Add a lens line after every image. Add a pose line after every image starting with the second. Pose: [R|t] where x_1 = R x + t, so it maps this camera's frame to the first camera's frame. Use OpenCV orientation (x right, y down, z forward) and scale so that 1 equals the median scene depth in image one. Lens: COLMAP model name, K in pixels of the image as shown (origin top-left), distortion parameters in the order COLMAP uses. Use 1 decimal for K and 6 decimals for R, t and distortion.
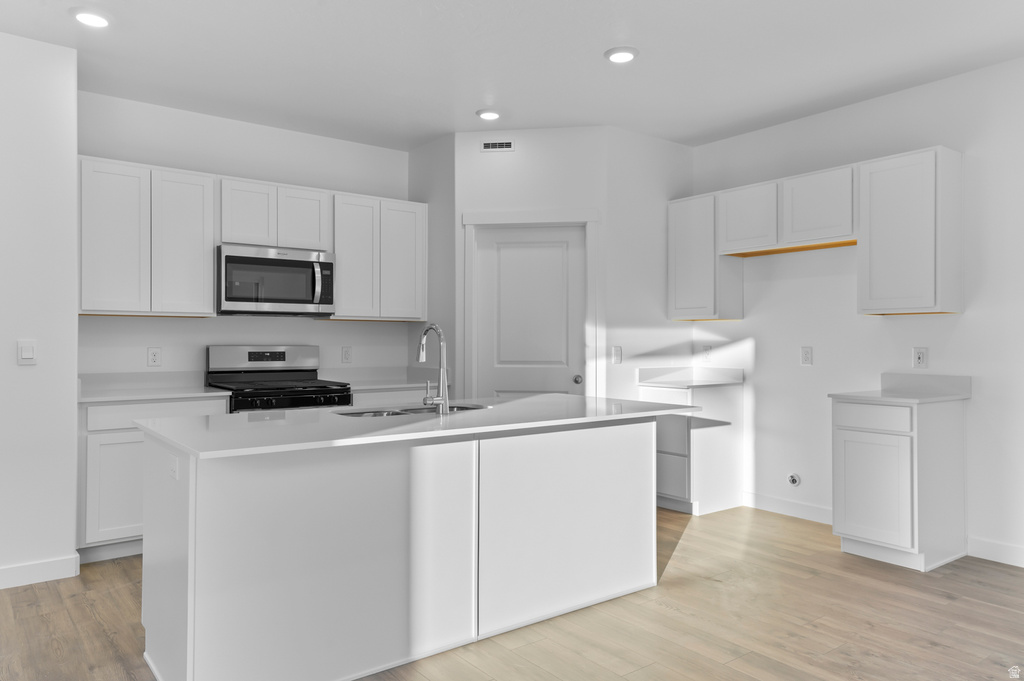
lens RADIAL K [[690.1, 0, 512.5], [0, 690.1, 342.0], [0, 0, 1]] dist [0.006593, 0.004339]
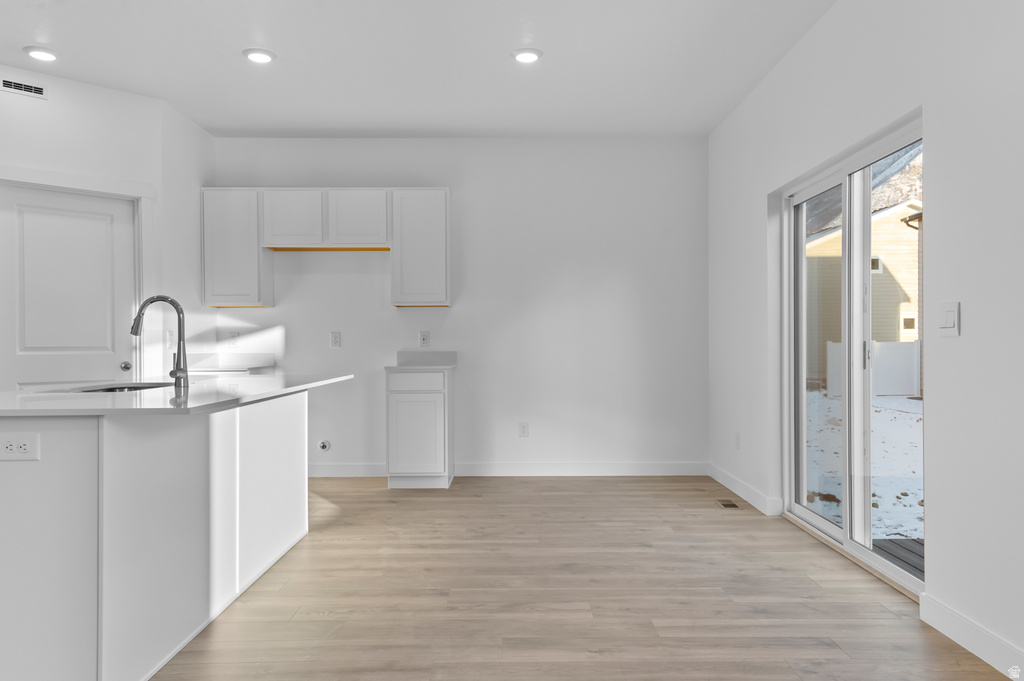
lens RADIAL K [[735.3, 0, 505.9], [0, 735.3, 346.2], [0, 0, 1]] dist [0.027589, 0.001003]
pose [[0.610794, -0.006662, 0.791762, -0.381590], [0.006213, 0.999974, 0.003621, 0.027268], [-0.791765, 0.002708, 0.610819, -0.007204]]
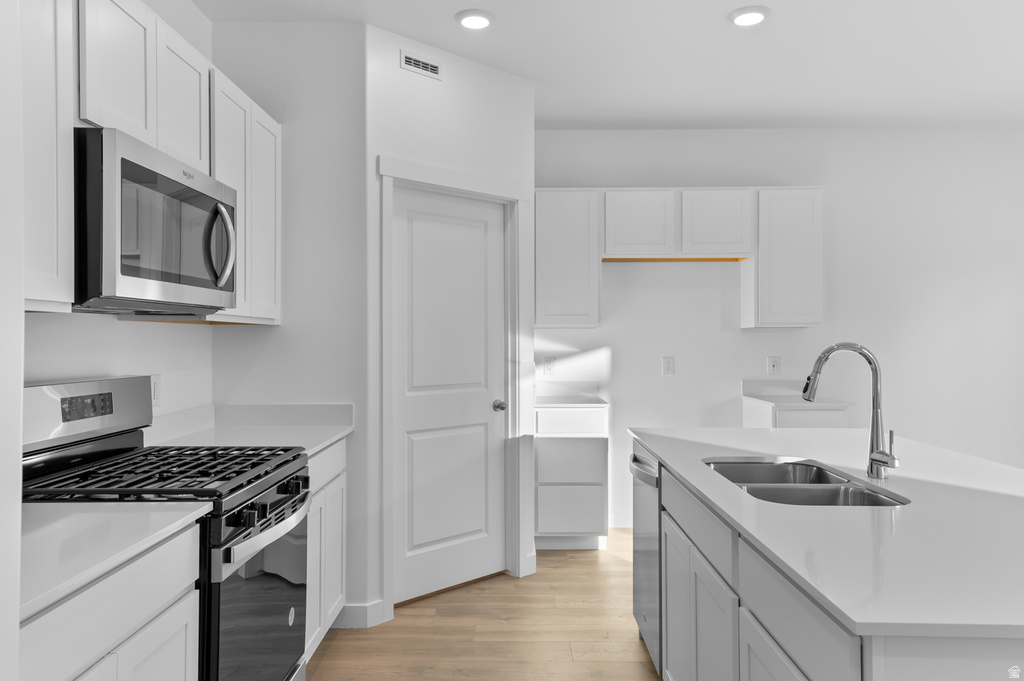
lens RADIAL K [[735.3, 0, 522.8], [0, 735.3, 339.1], [0, 0, 1]] dist [0.027589, 0.001003]
pose [[0.611174, -0.002237, 0.791493, -0.531176], [0.002469, 0.999997, 0.000920, -0.019311], [-0.791492, 0.001392, 0.611178, 0.486709]]
